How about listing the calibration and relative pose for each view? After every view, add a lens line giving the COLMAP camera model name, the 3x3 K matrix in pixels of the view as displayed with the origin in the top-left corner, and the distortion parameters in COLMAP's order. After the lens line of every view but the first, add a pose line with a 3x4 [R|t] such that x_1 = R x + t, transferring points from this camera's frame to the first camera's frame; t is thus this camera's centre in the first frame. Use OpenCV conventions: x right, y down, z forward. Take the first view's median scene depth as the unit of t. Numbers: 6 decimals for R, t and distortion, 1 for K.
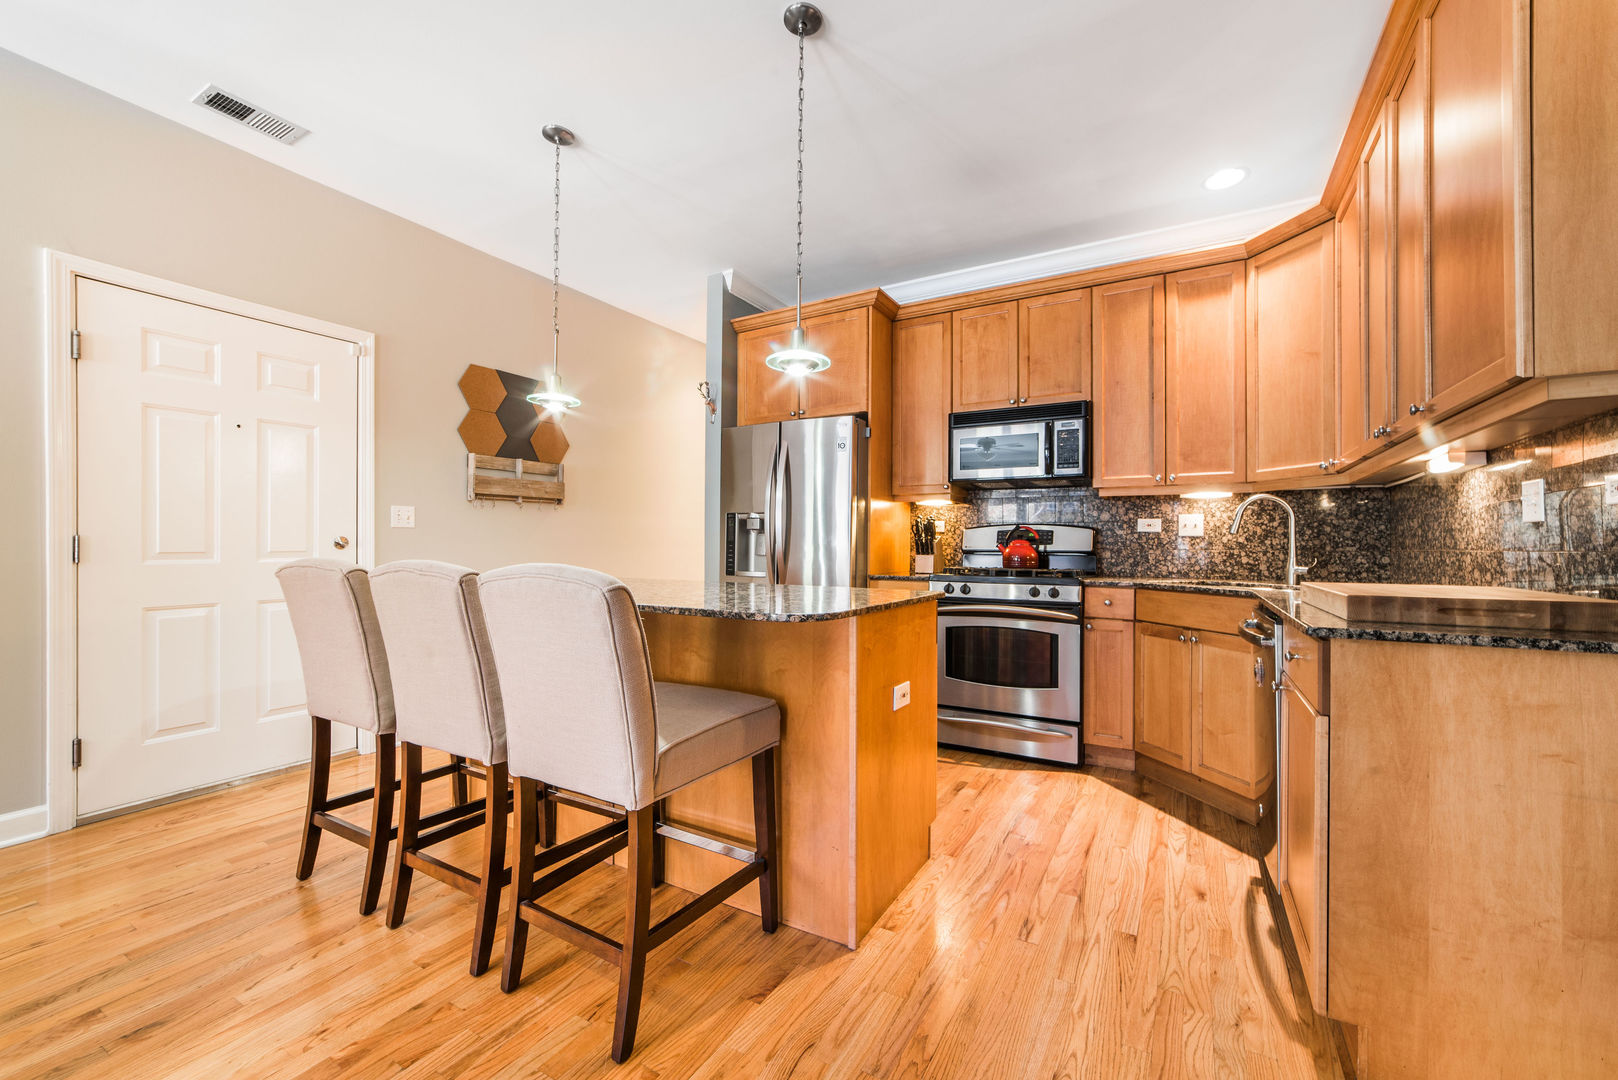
lens RADIAL K [[645.4, 0, 824.7], [0, 645.4, 542.7], [0, 0, 1]] dist [-0.017575, 0.002947]
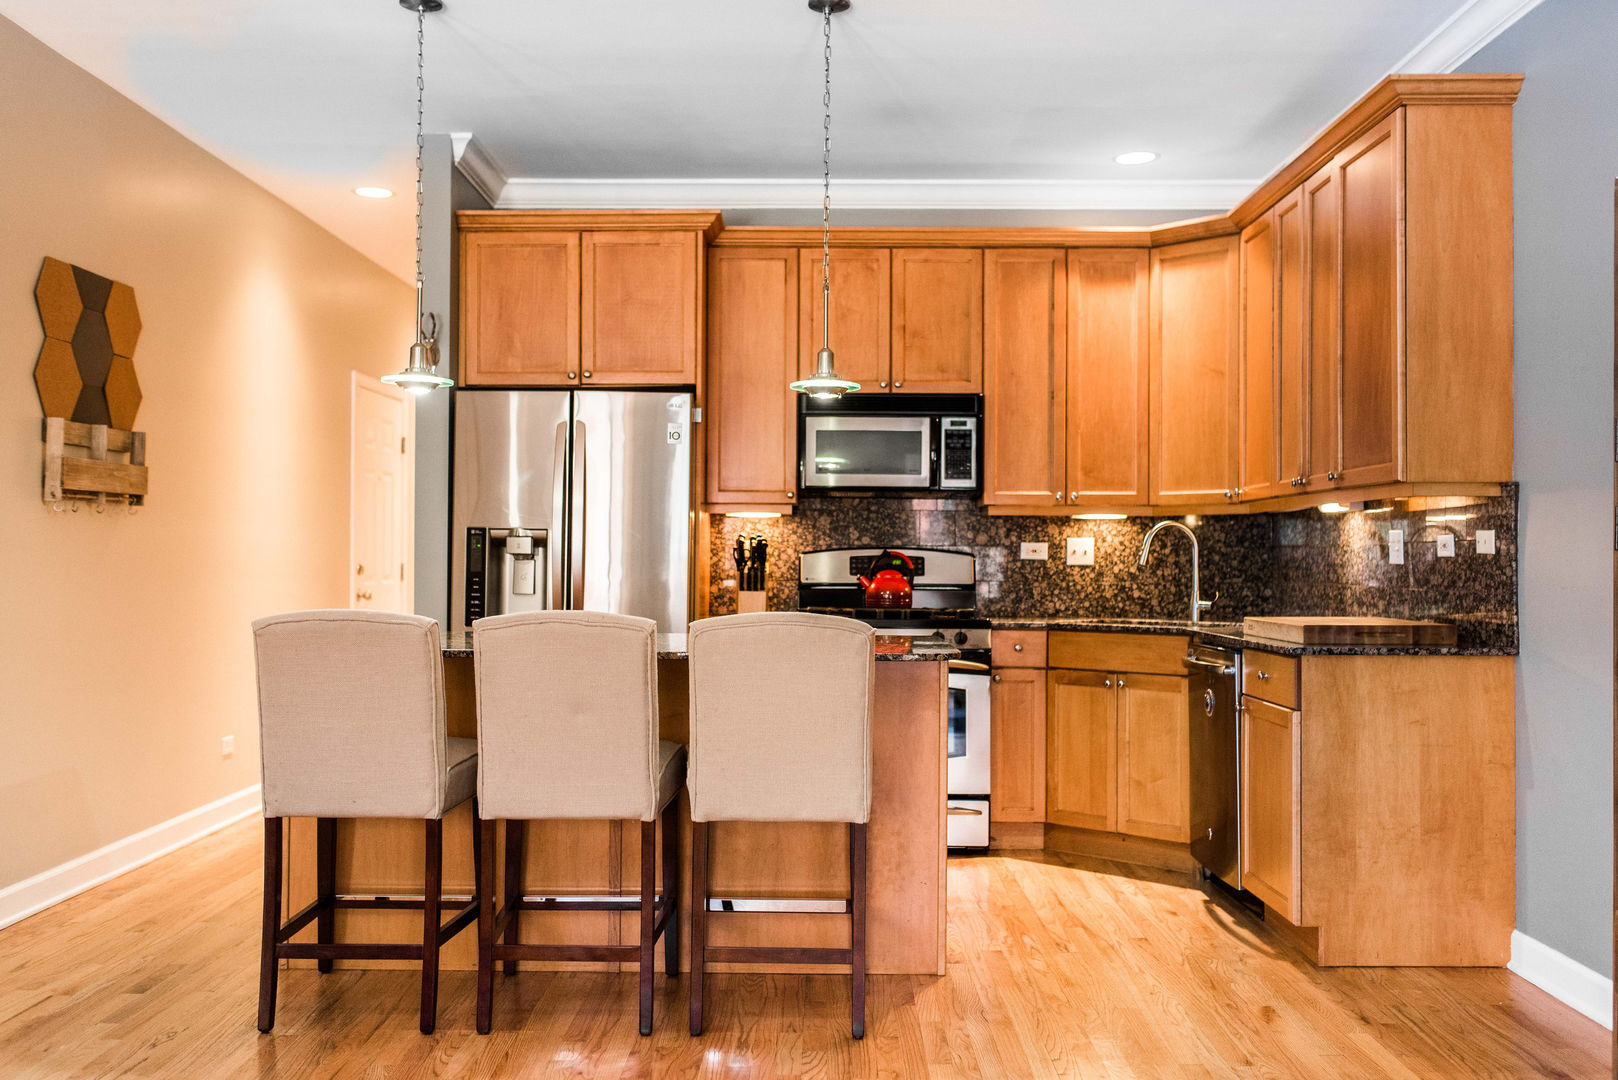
lens RADIAL K [[1558.5, 0, 810.0], [0, 1558.5, 547.3], [0, 0, 1]] dist [0.008883, -0.001348]
pose [[0.872645, 0.001703, 0.488353, -0.748550], [-0.002472, 0.999997, 0.000930, -0.036353], [-0.488349, -0.002018, 0.872646, -0.600335]]
